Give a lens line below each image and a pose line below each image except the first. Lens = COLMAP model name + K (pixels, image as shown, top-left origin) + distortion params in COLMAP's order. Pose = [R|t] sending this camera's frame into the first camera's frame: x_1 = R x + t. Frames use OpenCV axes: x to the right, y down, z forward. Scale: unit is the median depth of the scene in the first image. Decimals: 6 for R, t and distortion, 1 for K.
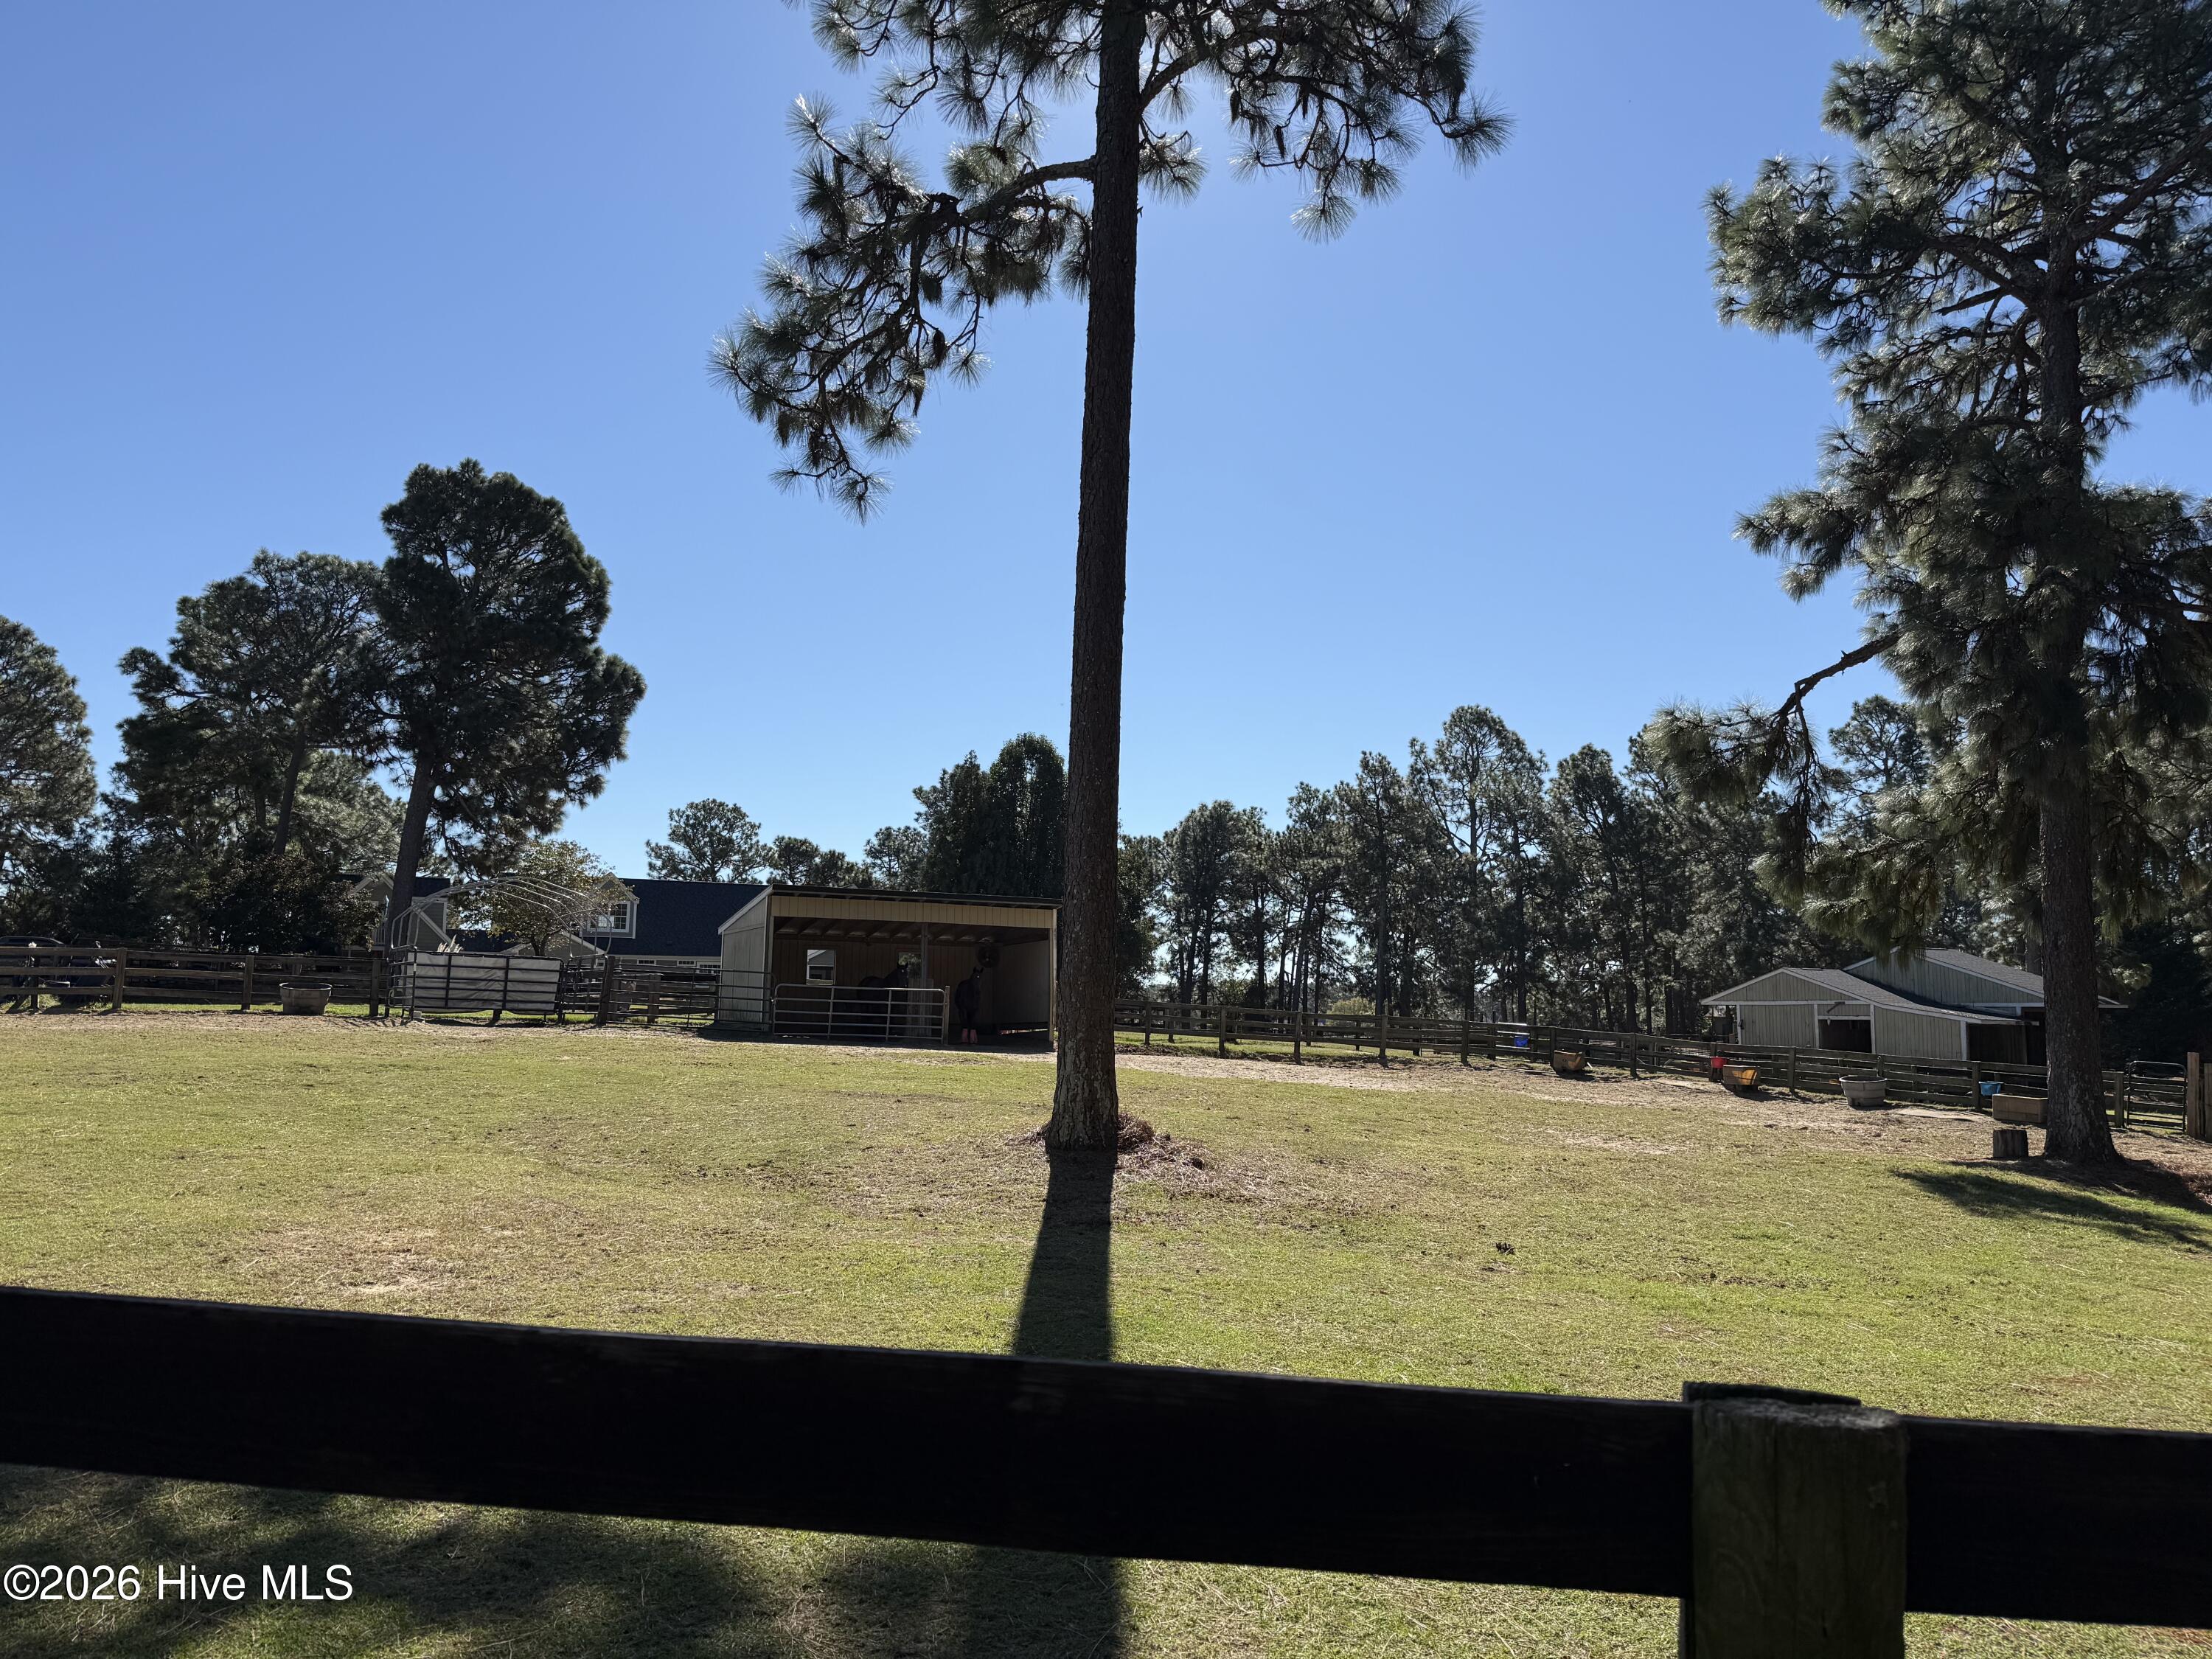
lens RADIAL K [[1549.1, 0, 1100.7], [0, 1549.1, 838.5], [0, 0, 1]] dist [0.009874, -0.010319]
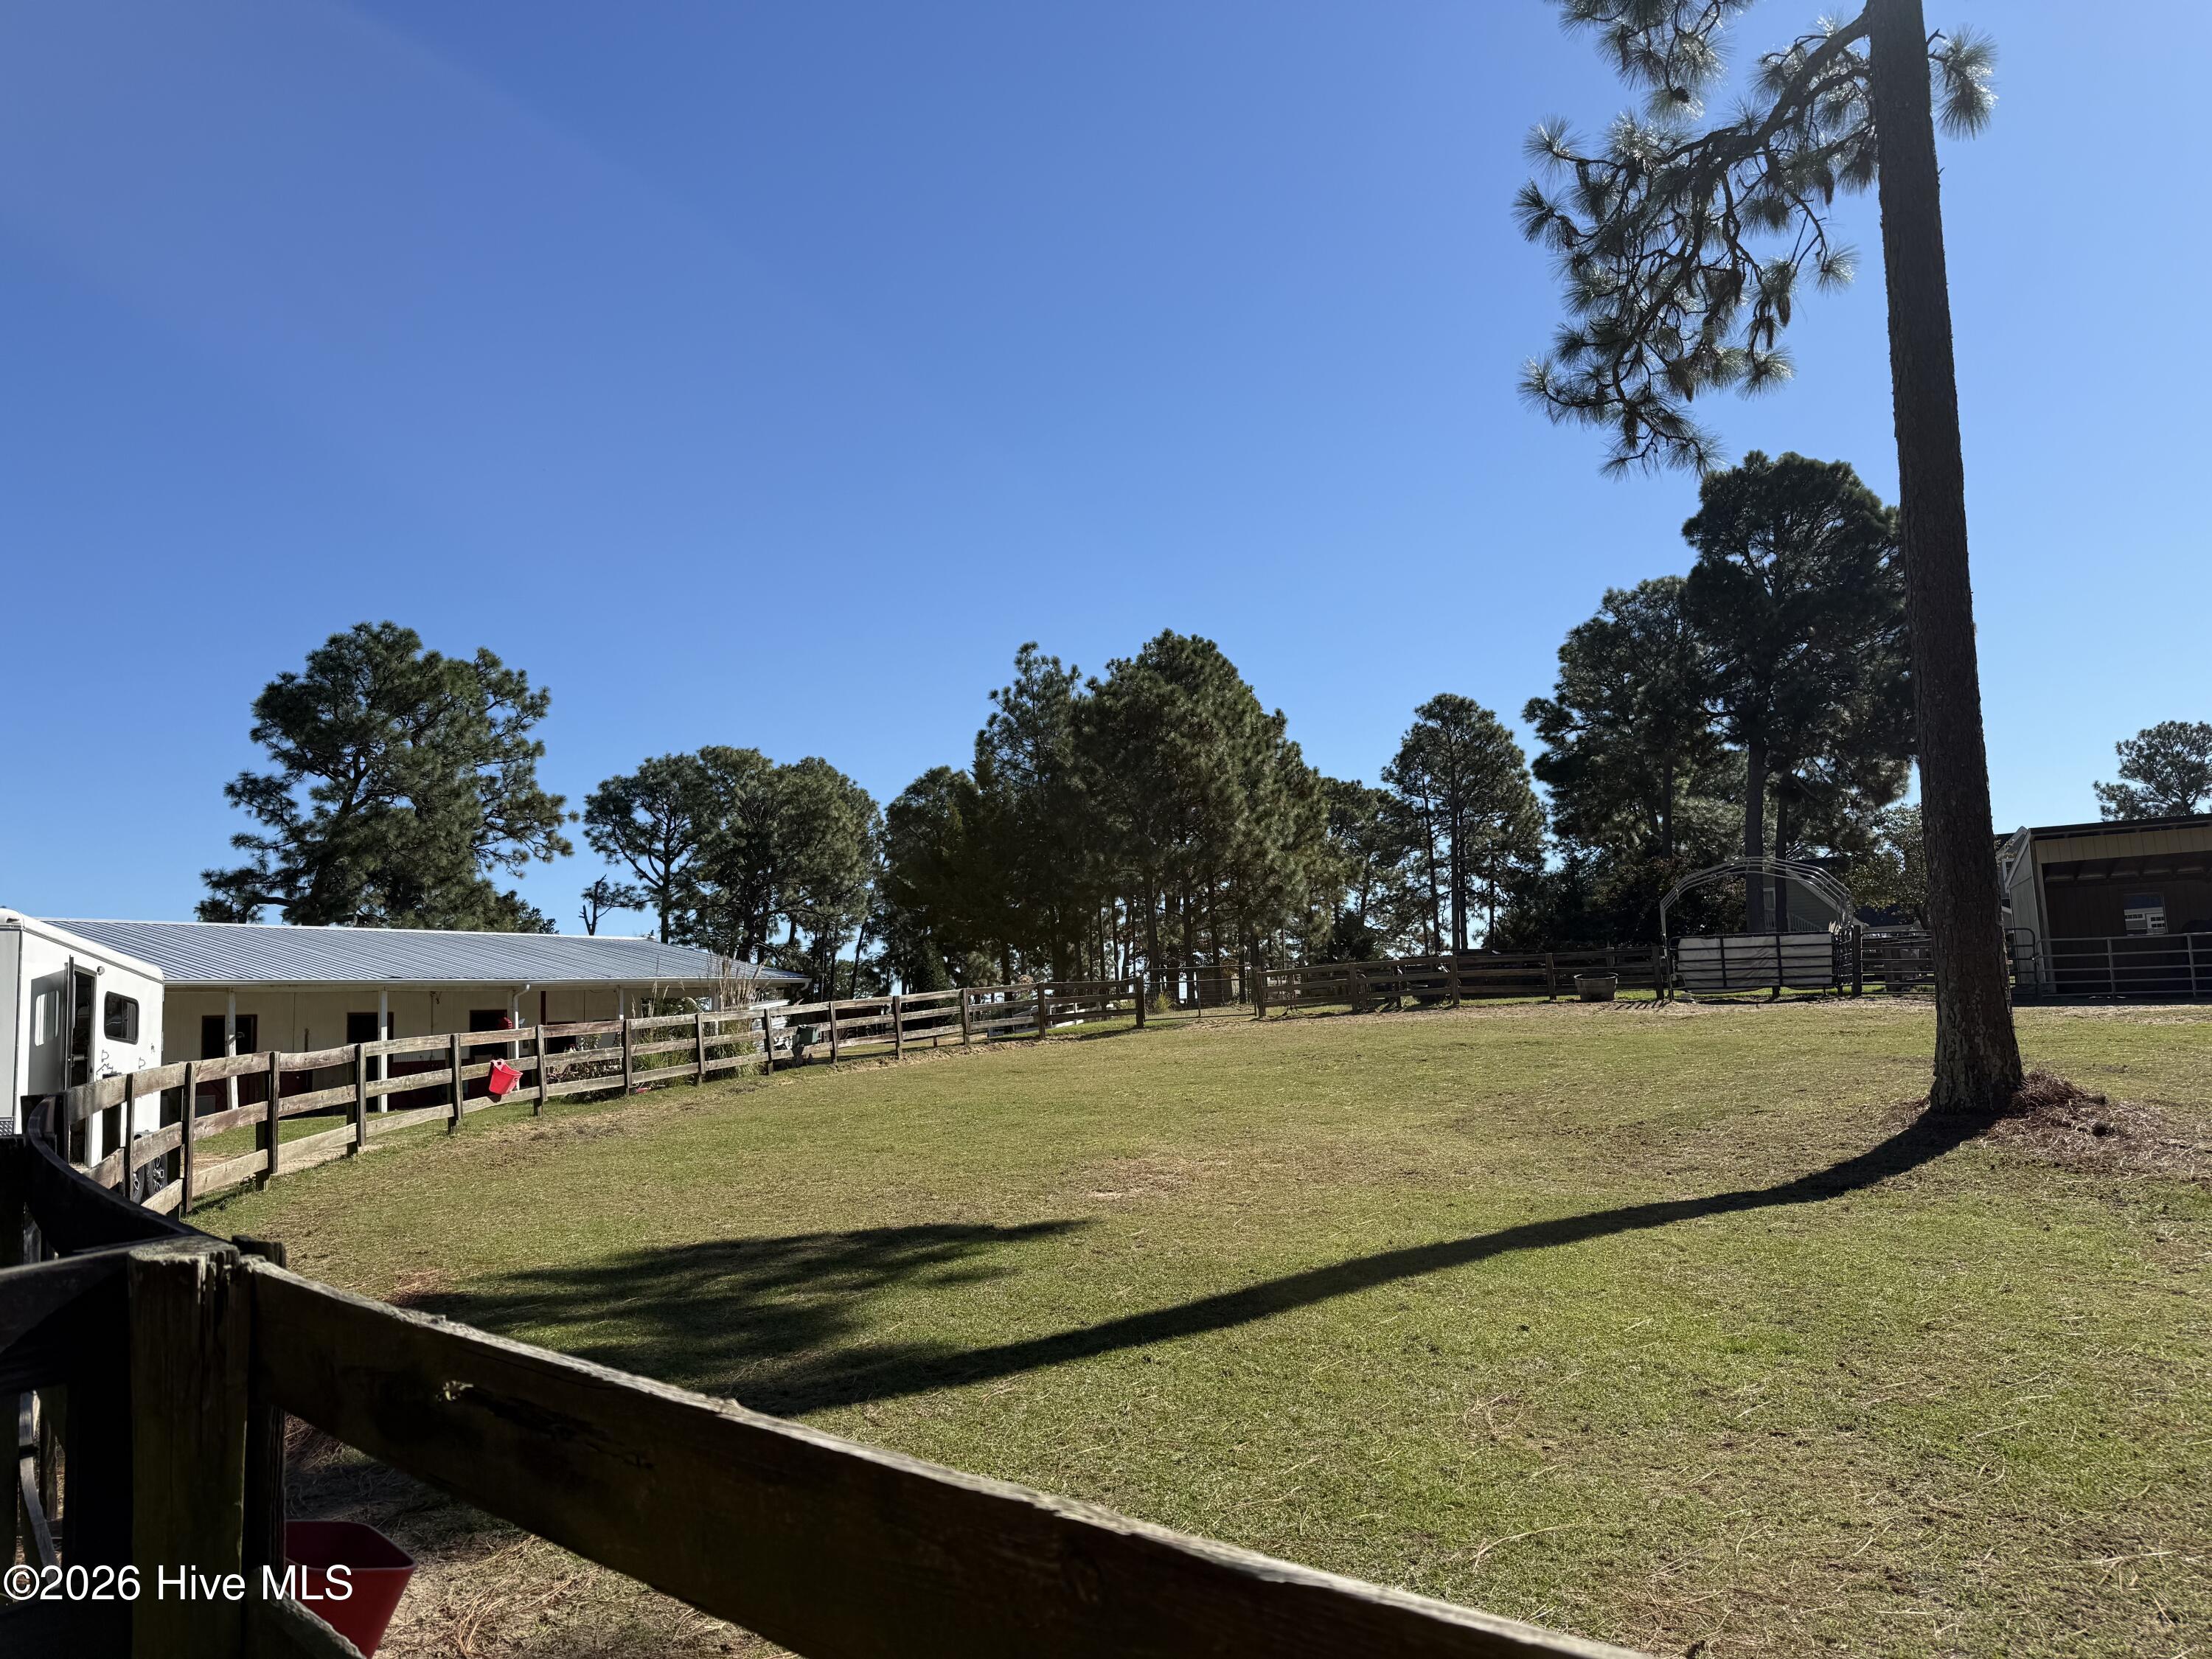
lens RADIAL K [[1549.1, 0, 1095.9], [0, 1549.1, 826.1], [0, 0, 1]] dist [0.009874, -0.010319]
pose [[0.578631, -0.143015, -0.802952, 0.129988], [0.145582, 0.986806, -0.070851, 0.008971], [0.802491, -0.075899, 0.591817, 0.028395]]
